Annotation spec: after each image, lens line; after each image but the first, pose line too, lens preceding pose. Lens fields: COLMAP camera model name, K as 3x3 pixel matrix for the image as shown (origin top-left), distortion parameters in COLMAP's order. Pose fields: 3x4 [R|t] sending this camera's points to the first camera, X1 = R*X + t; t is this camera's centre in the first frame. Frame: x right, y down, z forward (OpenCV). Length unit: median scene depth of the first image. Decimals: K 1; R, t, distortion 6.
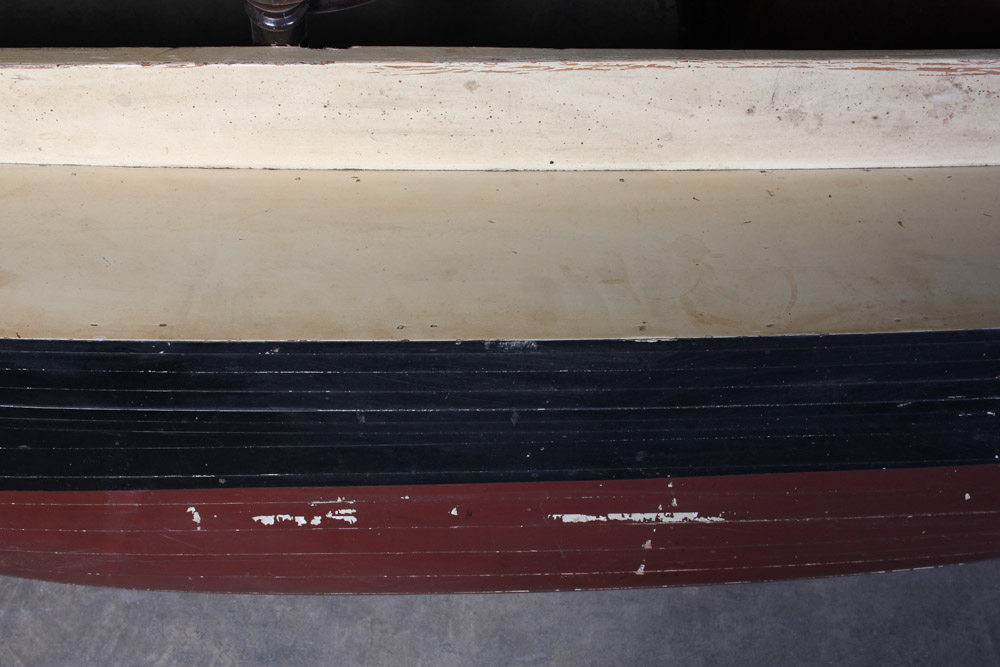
lens RADIAL K [[1730.4, 0, 500.0], [0, 1730.4, 333.5], [0, 0, 1]] dist [-0.000820, 0.151777]
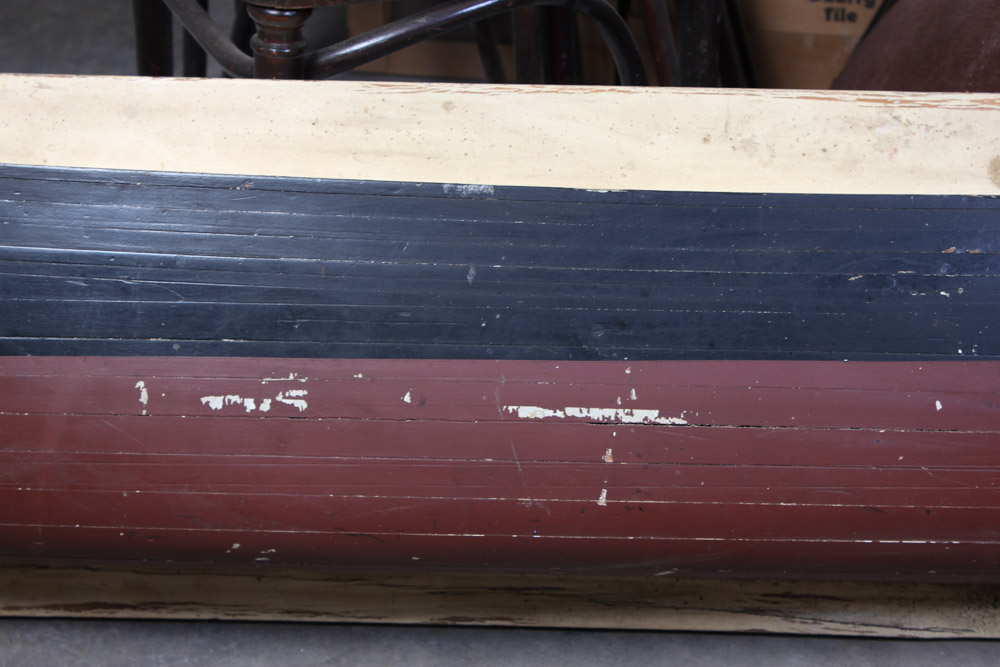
lens RADIAL K [[2181.2, 0, 500.0], [0, 2181.2, 333.5], [0, 0, 1]] dist [0.062280, 0.252960]
pose [[0.999138, 0.015234, -0.038618, 0.072260], [-0.036501, 0.765515, -0.642382, 0.858333], [0.019776, 0.643237, 0.765411, 0.035736]]
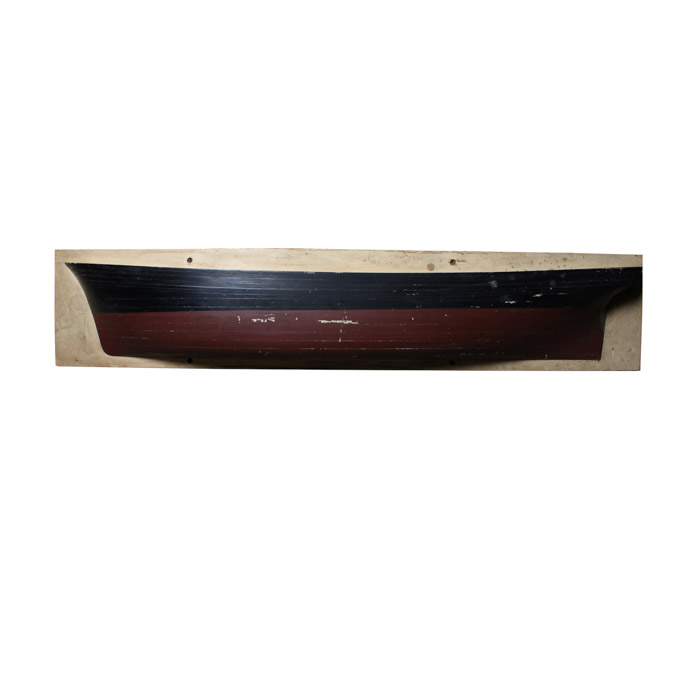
lens RADIAL K [[571.9, 0, 337.1], [0, 571.9, 322.1], [0, 0, 1]] dist [-0.096049, 0.003522]
pose [[0.999118, 0.002324, -0.041934, 0.138326], [-0.027922, 0.782595, -0.621905, 1.014994], [0.031372, 0.622527, 0.781970, -0.140461]]
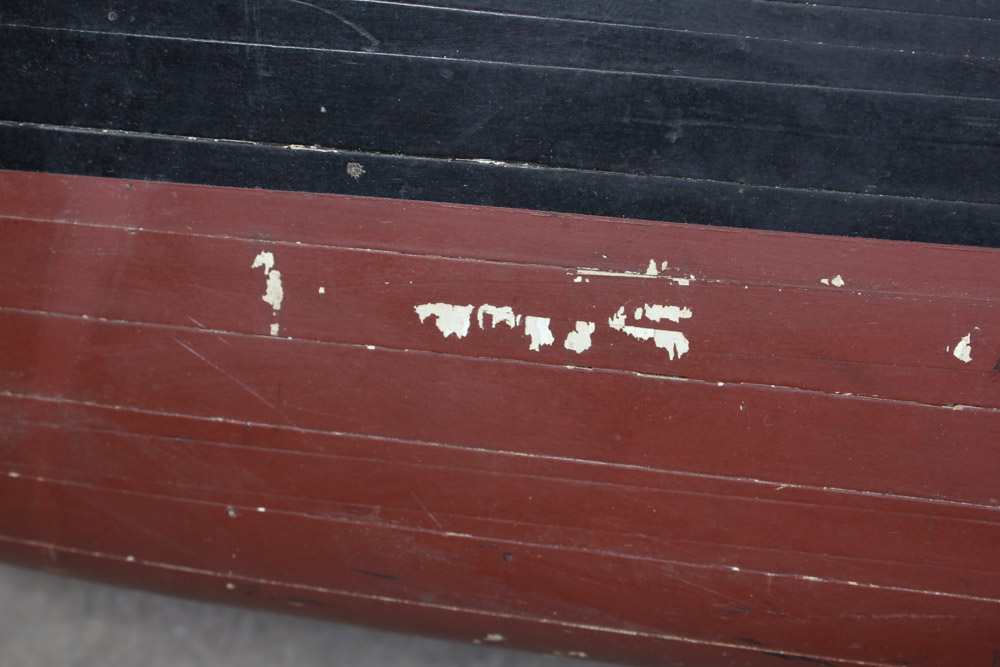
lens RADIAL K [[1733.2, 0, 500.0], [0, 1733.2, 333.5], [0, 0, 1]] dist [0.010306, 0.037986]
pose [[0.980418, 0.101419, -0.168802, -0.059908], [-0.160981, 0.906477, -0.390366, 0.254930], [0.113424, 0.409895, 0.905053, 0.656910]]
